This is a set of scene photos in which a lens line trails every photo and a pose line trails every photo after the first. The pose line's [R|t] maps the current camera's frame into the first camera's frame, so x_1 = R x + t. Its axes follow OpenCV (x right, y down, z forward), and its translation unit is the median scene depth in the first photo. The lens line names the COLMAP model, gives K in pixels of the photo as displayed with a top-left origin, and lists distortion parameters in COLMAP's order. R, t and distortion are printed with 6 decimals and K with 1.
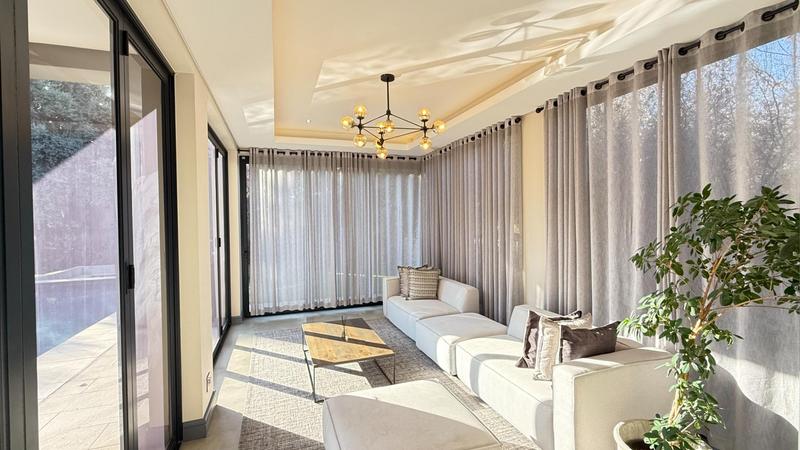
lens RADIAL K [[357.2, 0, 400.2], [0, 357.2, 223.1], [0, 0, 1]] dist [0.001271, 0.000078]
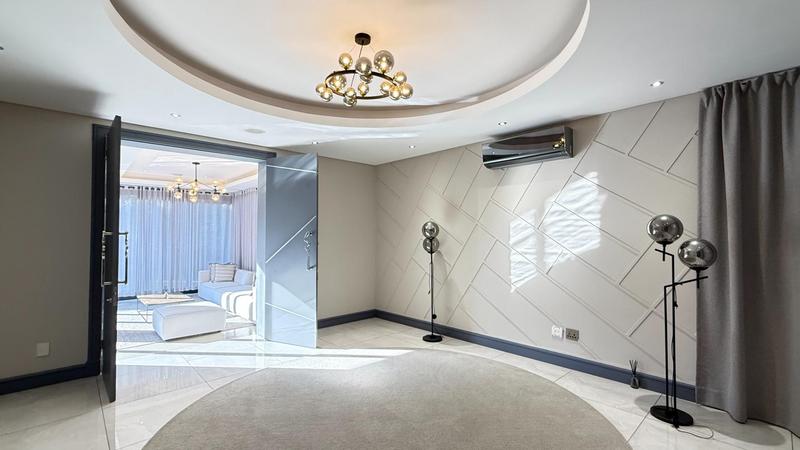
lens RADIAL K [[357.2, 0, 401.1], [0, 357.2, 224.0], [0, 0, 1]] dist [0.001271, 0.000078]
pose [[0.919588, 0.024083, 0.392144, 0.142896], [-0.005767, 0.998839, -0.047820, 0.016818], [-0.392841, 0.041713, 0.918660, -0.753624]]
